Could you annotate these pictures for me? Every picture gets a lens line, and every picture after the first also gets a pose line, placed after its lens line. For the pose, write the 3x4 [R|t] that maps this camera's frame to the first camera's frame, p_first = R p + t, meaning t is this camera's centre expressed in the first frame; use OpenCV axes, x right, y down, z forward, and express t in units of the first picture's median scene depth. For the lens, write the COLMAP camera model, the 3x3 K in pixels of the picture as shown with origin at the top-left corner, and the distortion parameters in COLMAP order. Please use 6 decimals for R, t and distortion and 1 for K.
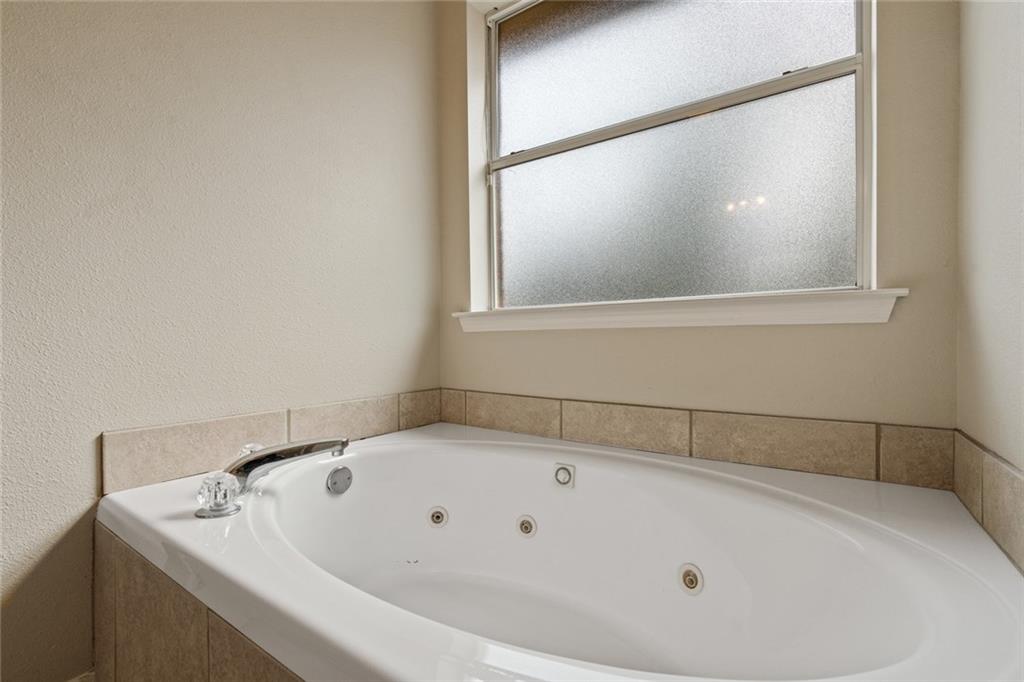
lens RADIAL K [[459.6, 0, 513.2], [0, 459.6, 344.0], [0, 0, 1]] dist [-0.004618, 0.003392]
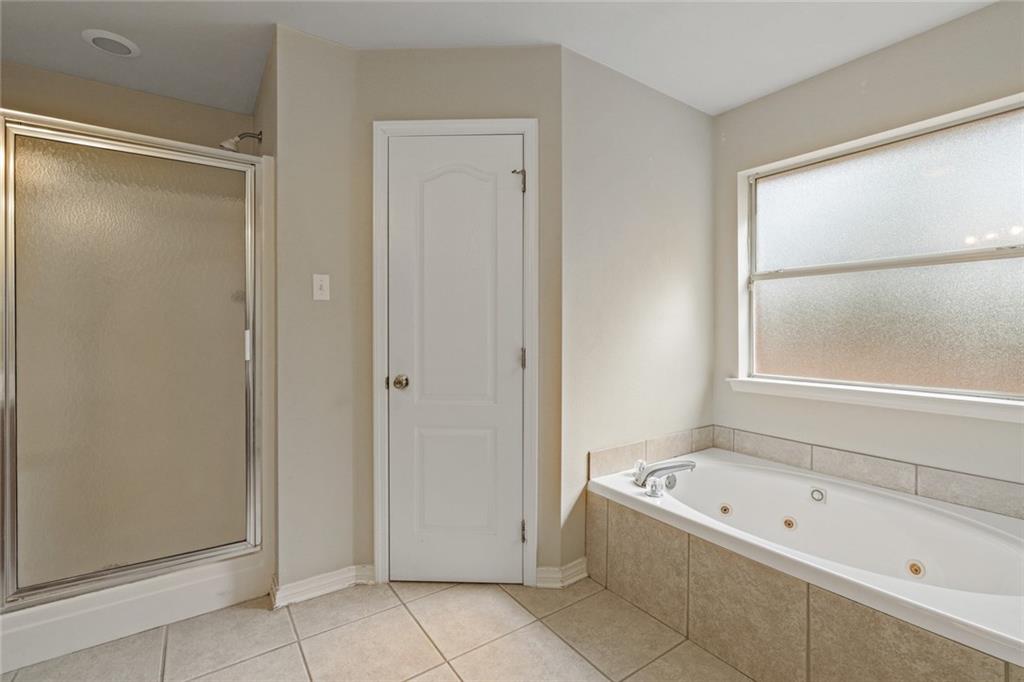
lens RADIAL K [[459.6, 0, 512.2], [0, 459.6, 332.6], [0, 0, 1]] dist [-0.004618, 0.003392]
pose [[0.938647, 0.010695, -0.344712, -0.339578], [-0.009715, 0.999942, 0.004571, -0.274773], [0.344741, -0.000941, 0.938697, -0.858911]]
